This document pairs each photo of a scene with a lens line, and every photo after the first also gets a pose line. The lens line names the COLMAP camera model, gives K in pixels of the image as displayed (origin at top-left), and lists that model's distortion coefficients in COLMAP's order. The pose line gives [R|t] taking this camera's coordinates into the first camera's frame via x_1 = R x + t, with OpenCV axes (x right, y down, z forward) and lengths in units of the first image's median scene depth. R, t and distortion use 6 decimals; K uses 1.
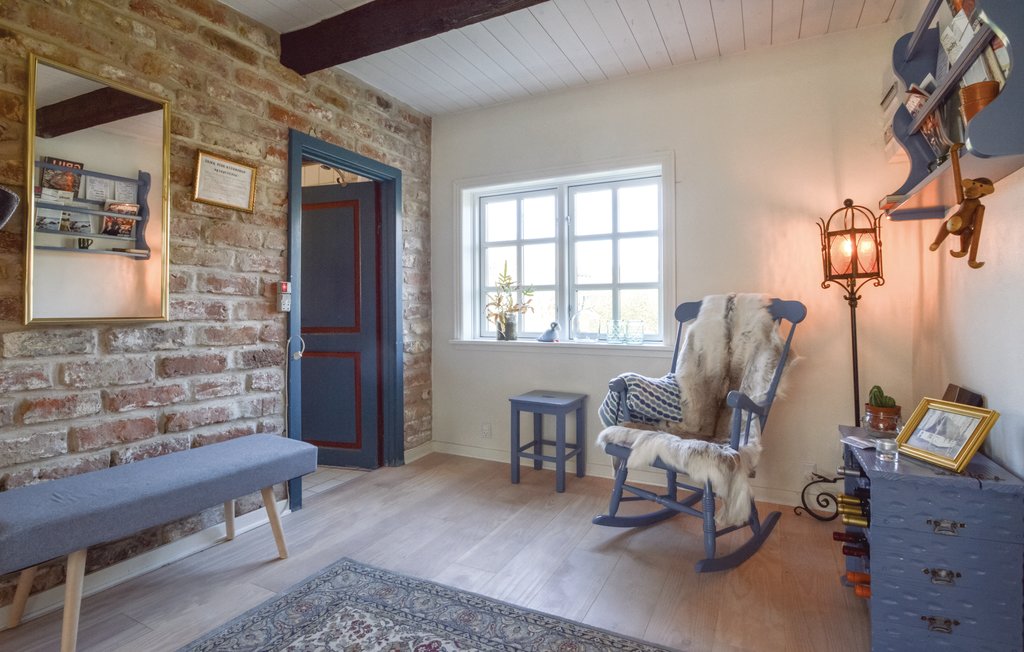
lens RADIAL K [[512.5, 0, 512.9], [0, 512.5, 308.4], [0, 0, 1]] dist [-0.000543, -0.000095]
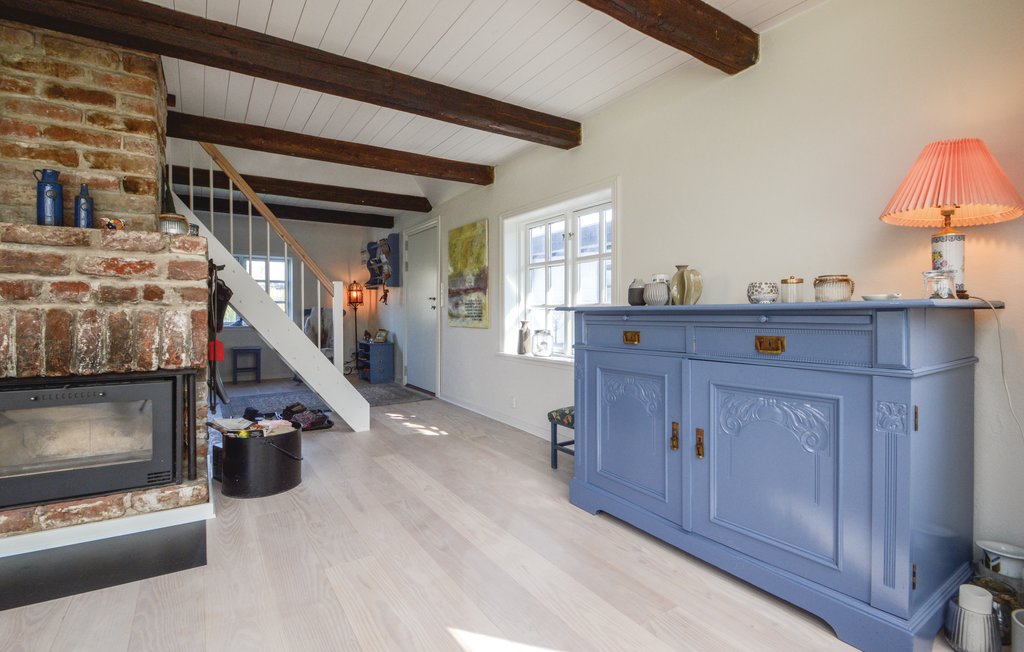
lens RADIAL K [[458.5, 0, 511.2], [0, 458.5, 305.1], [0, 0, 1]] dist [-0.000214, -0.010061]
pose [[0.496870, 0.017845, 0.867641, -1.550349], [-0.009356, 0.999841, -0.015206, -0.006539], [-0.867774, -0.000563, 0.496958, -1.502816]]
